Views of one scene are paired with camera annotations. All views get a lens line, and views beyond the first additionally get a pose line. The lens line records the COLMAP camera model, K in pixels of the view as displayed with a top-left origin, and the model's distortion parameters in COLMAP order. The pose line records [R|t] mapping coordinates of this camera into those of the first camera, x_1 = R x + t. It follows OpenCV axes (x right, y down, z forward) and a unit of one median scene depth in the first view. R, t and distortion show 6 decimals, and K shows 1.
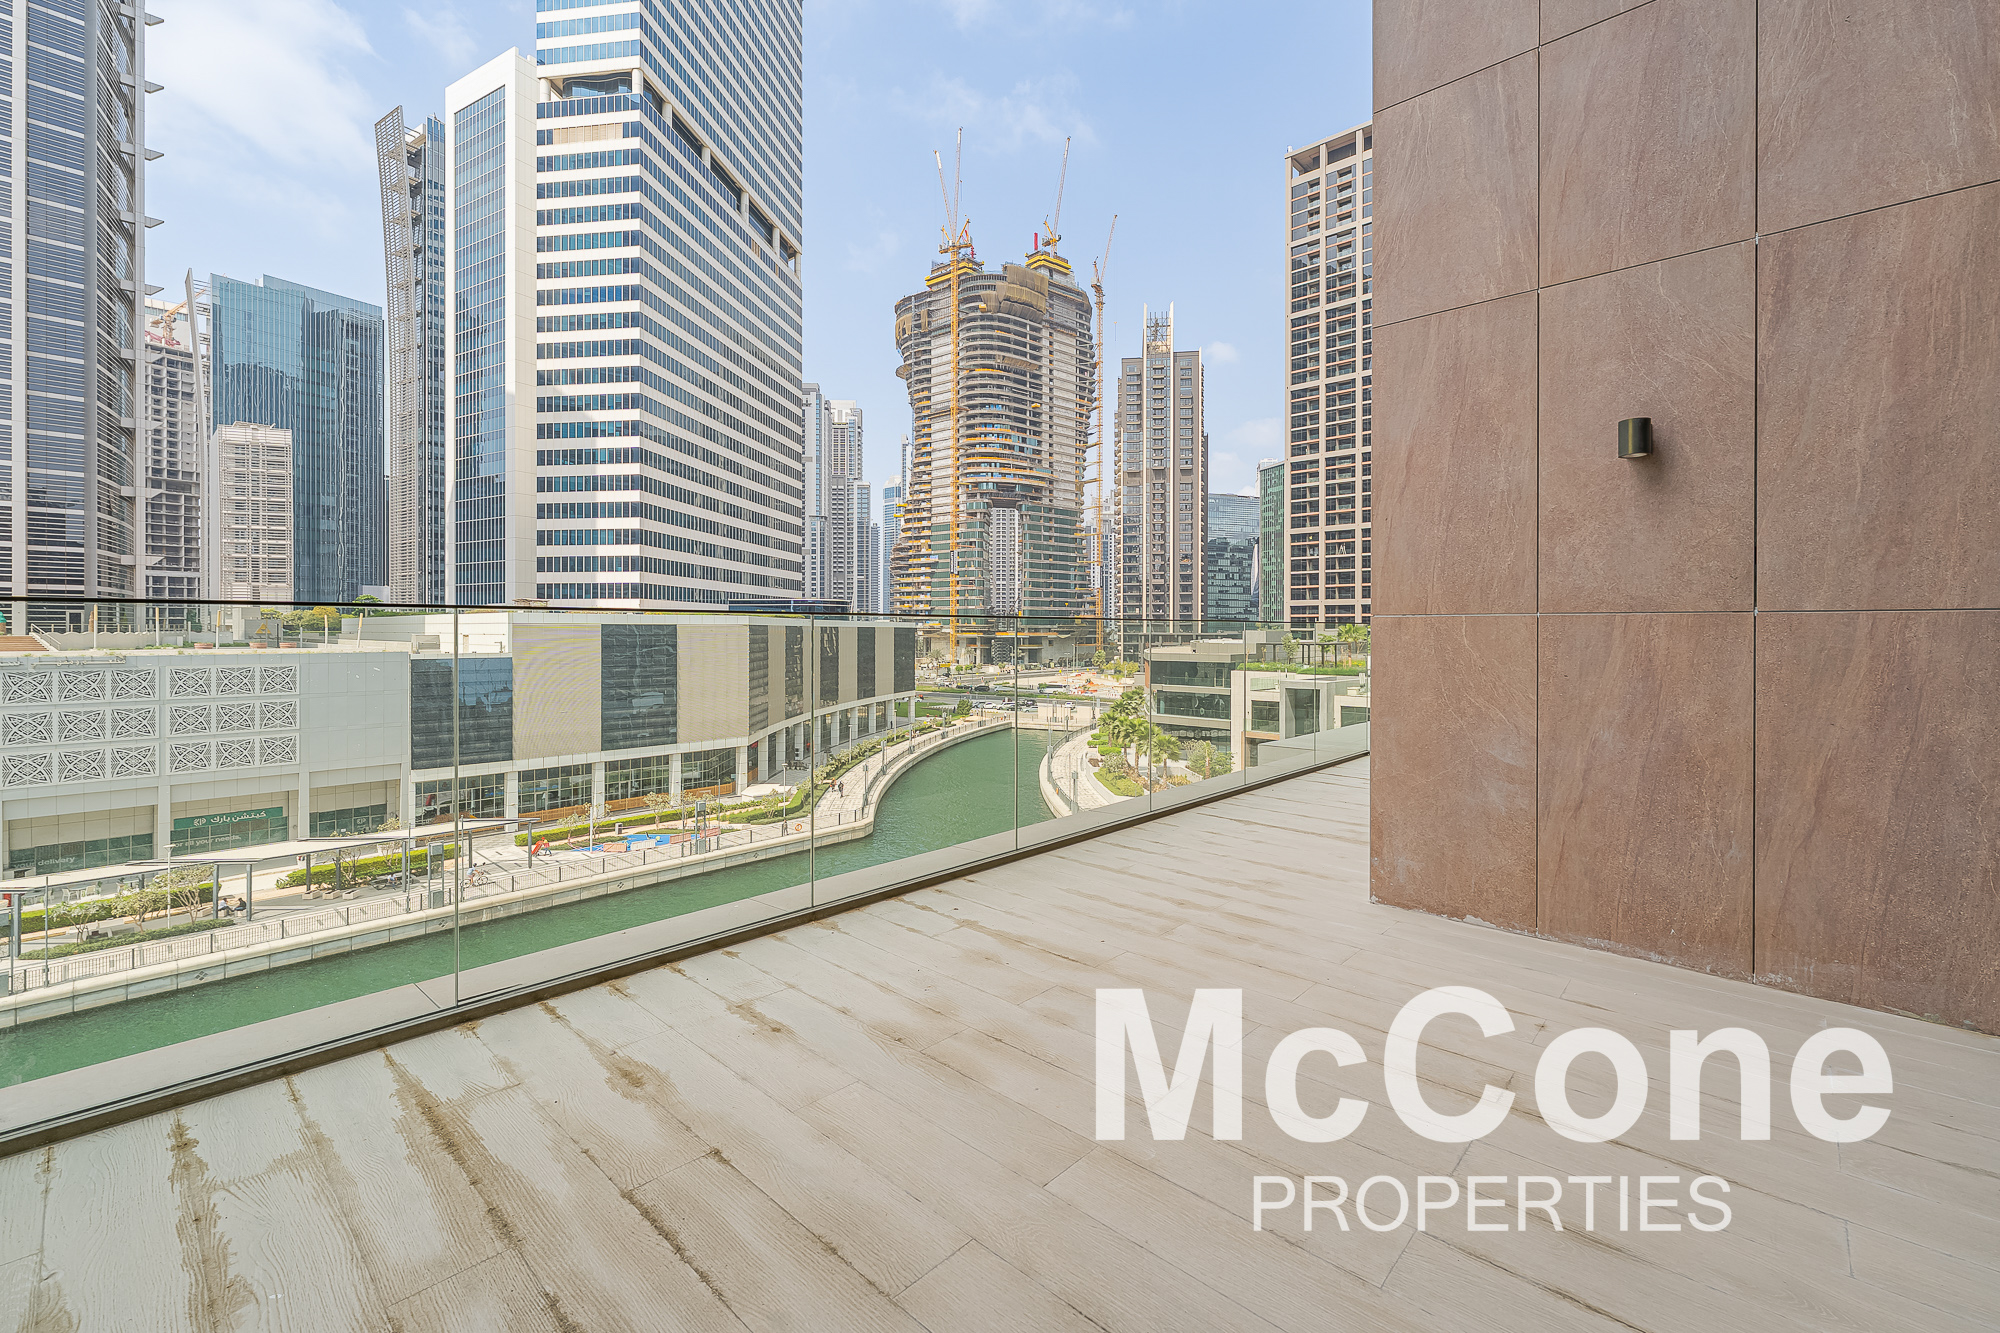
lens RADIAL K [[854.0, 0, 993.0], [0, 854.0, 632.6], [0, 0, 1]] dist [0.008437, 0.000062]
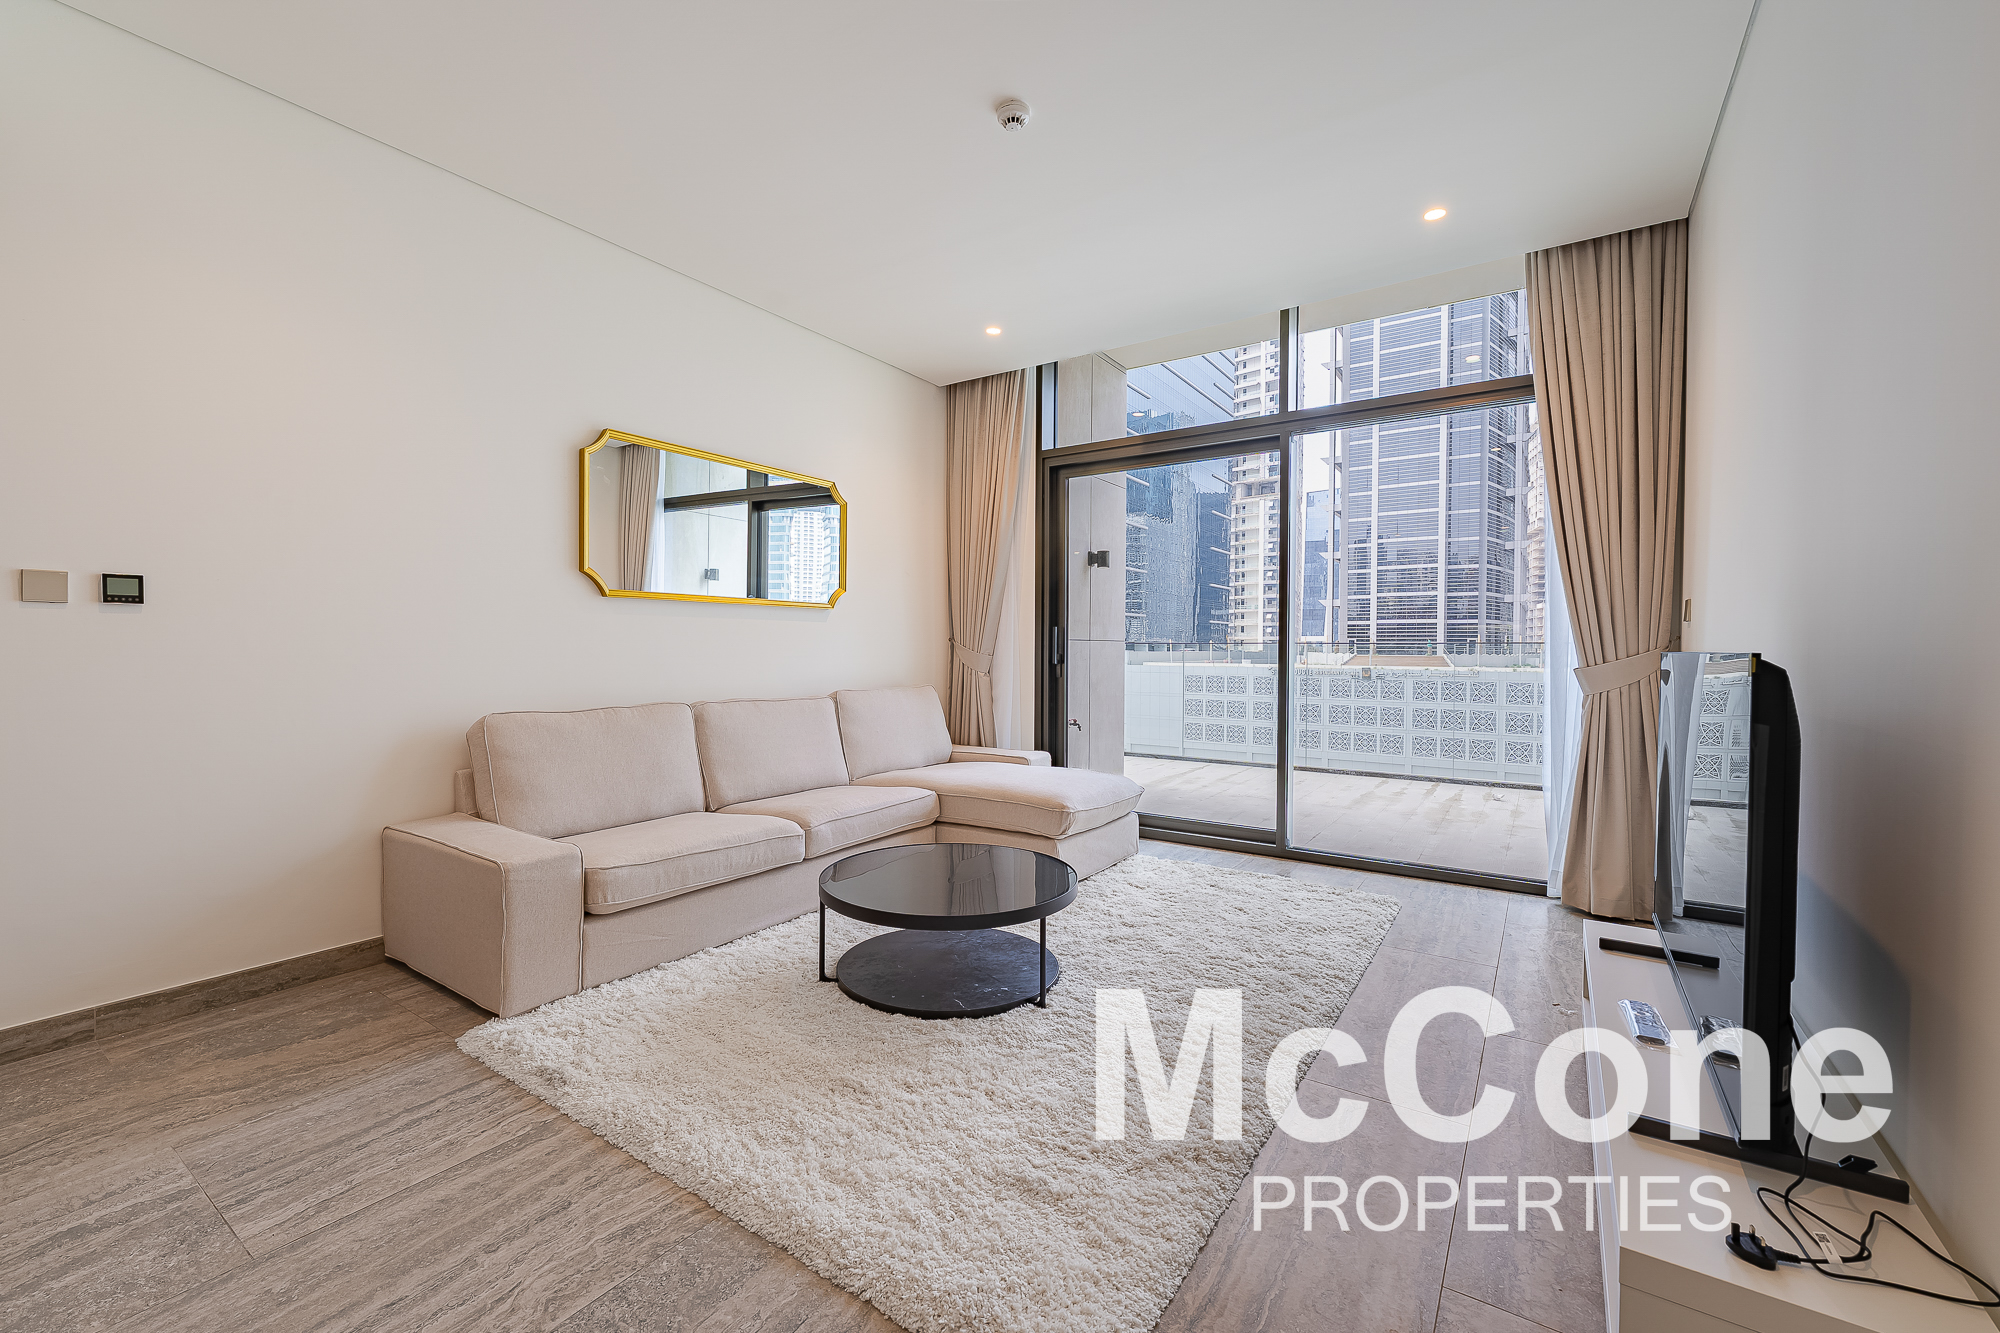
lens RADIAL K [[815.9, 0, 967.9], [0, 815.9, 672.2], [0, 0, 1]] dist [0.001550, -0.000652]
pose [[0.136860, 0.028820, -0.990171, 0.113392], [-0.008529, 0.999574, 0.027915, -0.000338], [0.990554, 0.004625, 0.137047, 0.023121]]
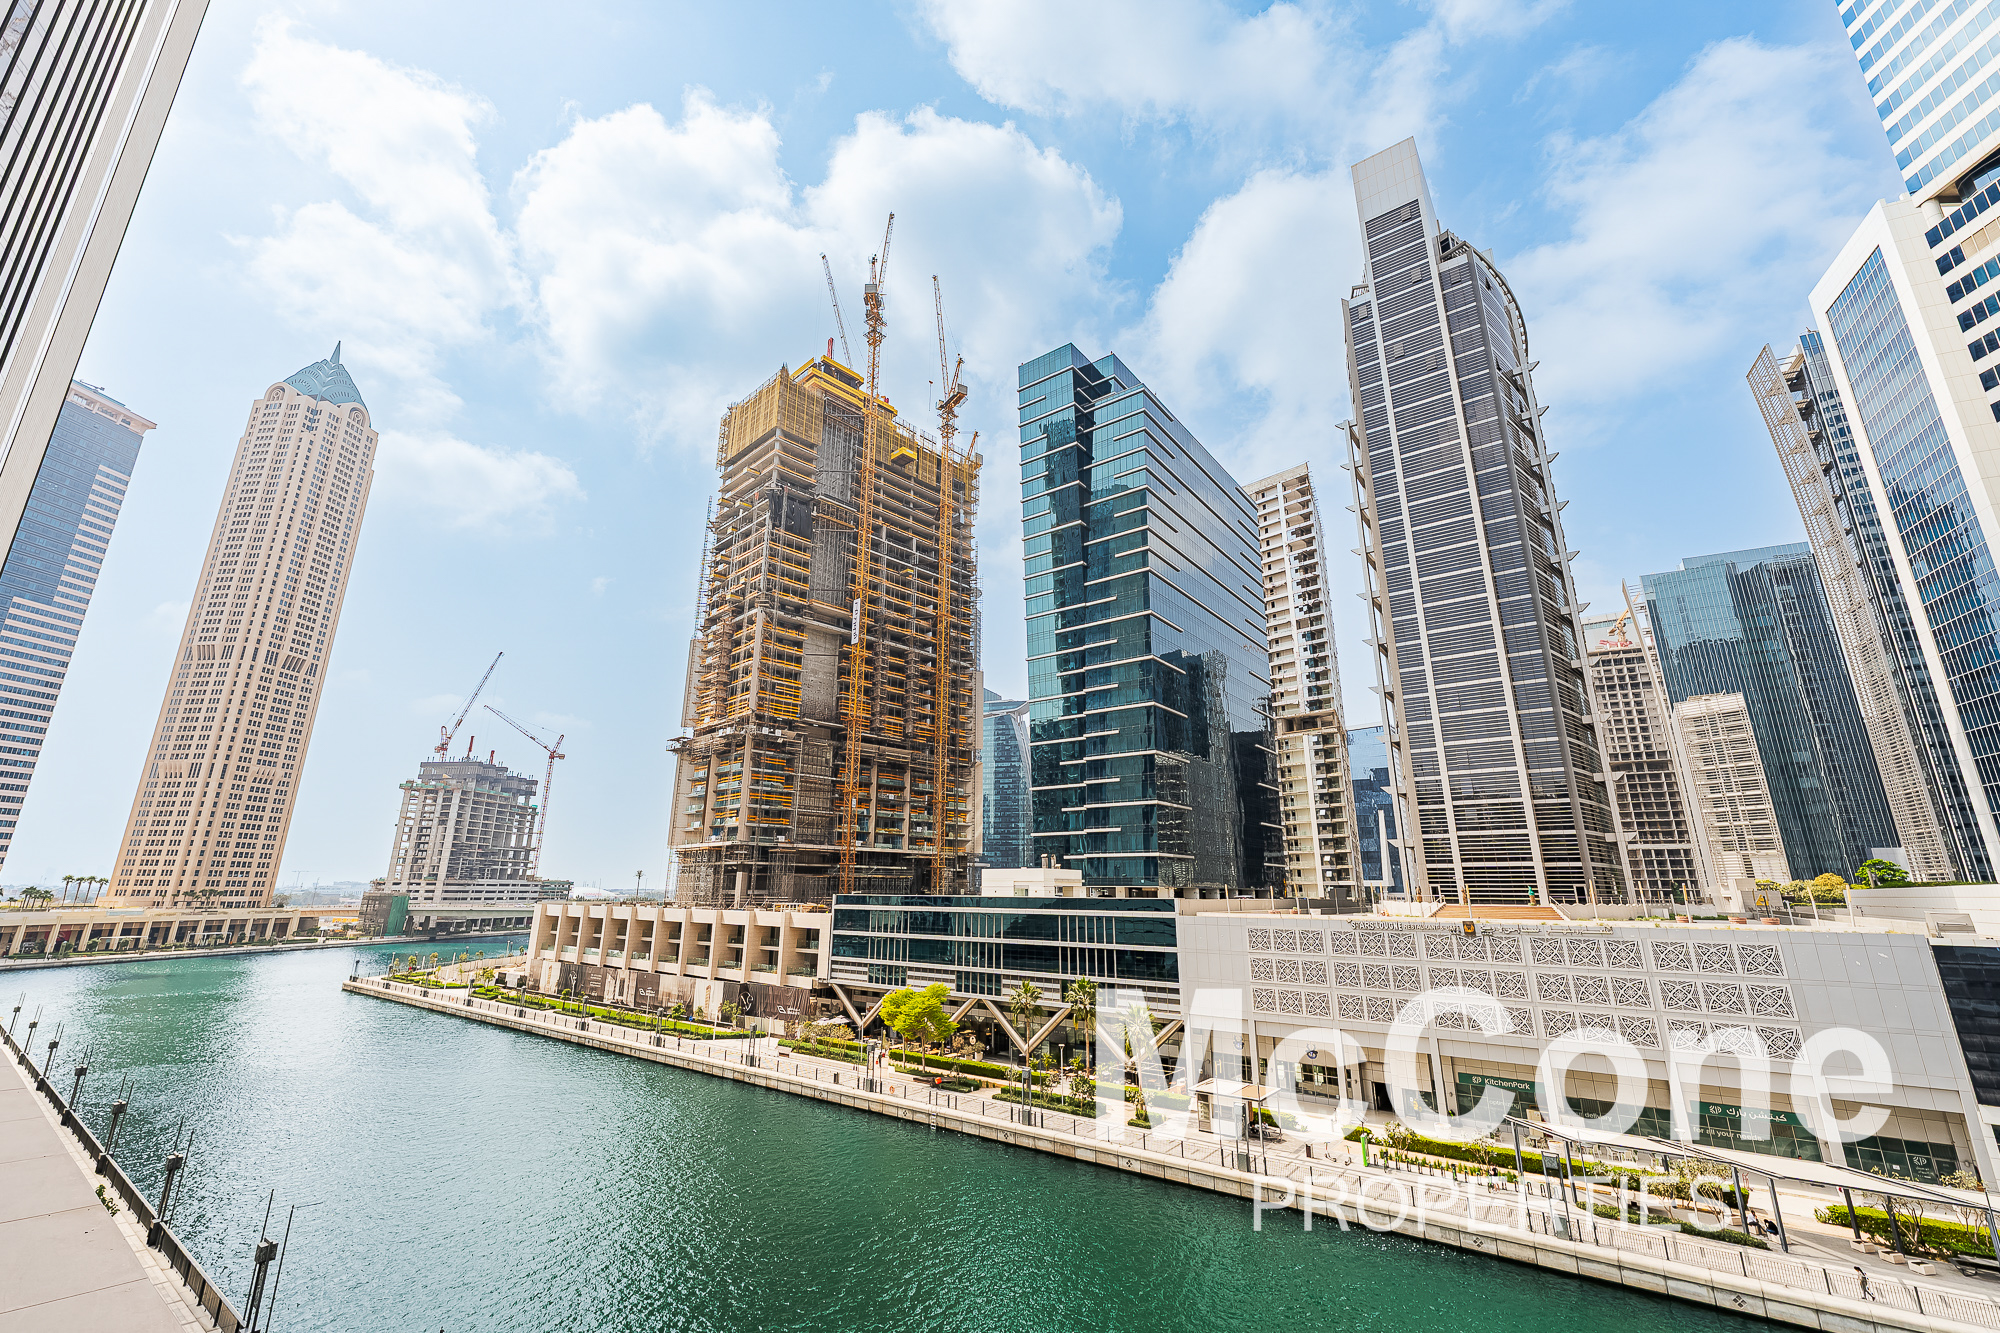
lens RADIAL K [[815.9, 0, 985.7], [0, 815.9, 661.2], [0, 0, 1]] dist [0.001550, -0.000652]
pose [[0.113140, -0.271825, -0.955673, -0.000951], [-0.009858, 0.961494, -0.274648, -0.003967], [0.993530, 0.040495, 0.106104, 0.055999]]
